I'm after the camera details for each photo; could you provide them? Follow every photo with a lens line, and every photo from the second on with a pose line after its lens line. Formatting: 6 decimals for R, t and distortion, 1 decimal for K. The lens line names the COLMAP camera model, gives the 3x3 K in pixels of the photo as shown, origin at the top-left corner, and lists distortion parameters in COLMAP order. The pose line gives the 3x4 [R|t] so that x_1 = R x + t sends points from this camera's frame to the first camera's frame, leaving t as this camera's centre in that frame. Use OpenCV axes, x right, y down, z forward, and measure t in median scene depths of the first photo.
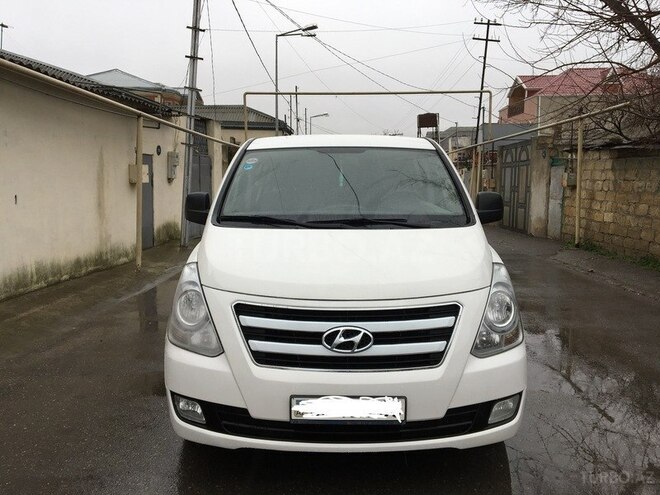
lens RADIAL K [[556.9, 0, 330.0], [0, 556.9, 247.5], [0, 0, 1]] dist [0.074747, -0.072015]
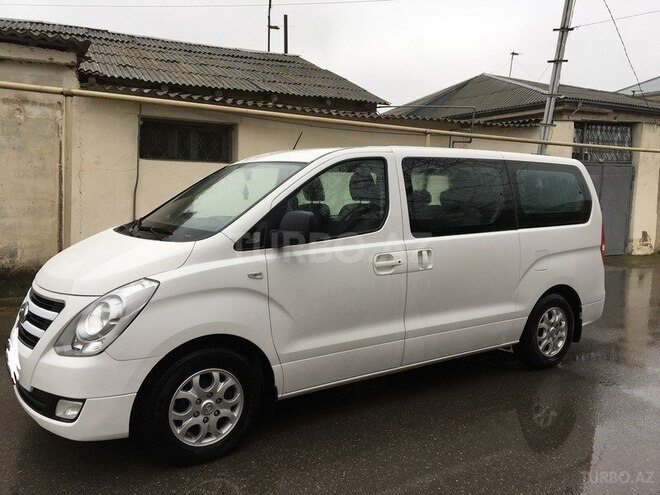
lens RADIAL K [[556.9, 0, 330.0], [0, 556.9, 247.5], [0, 0, 1]] dist [0.074747, -0.072015]
pose [[0.569907, 0.095021, -0.816197, 0.335080], [-0.110374, 0.993142, 0.038553, -0.026165], [0.814263, 0.068115, 0.576487, 0.176860]]
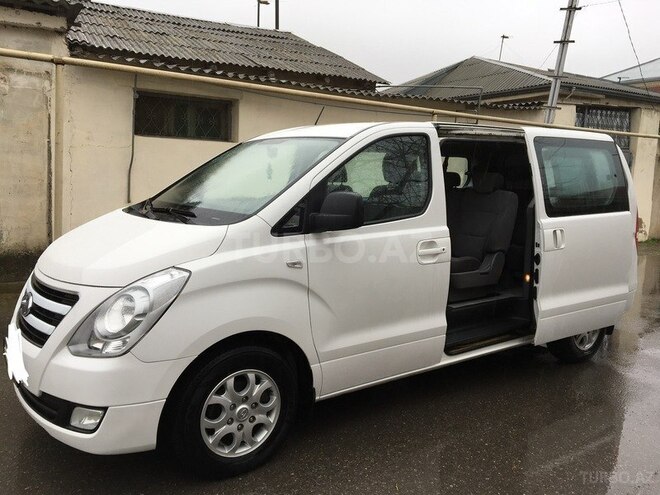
lens RADIAL K [[556.9, 0, 330.0], [0, 556.9, 247.5], [0, 0, 1]] dist [0.074747, -0.072015]
pose [[0.599758, 0.122310, -0.790779, 0.290620], [-0.120000, 0.990821, 0.062237, -0.021980], [0.791133, 0.057566, 0.608930, 0.170100]]
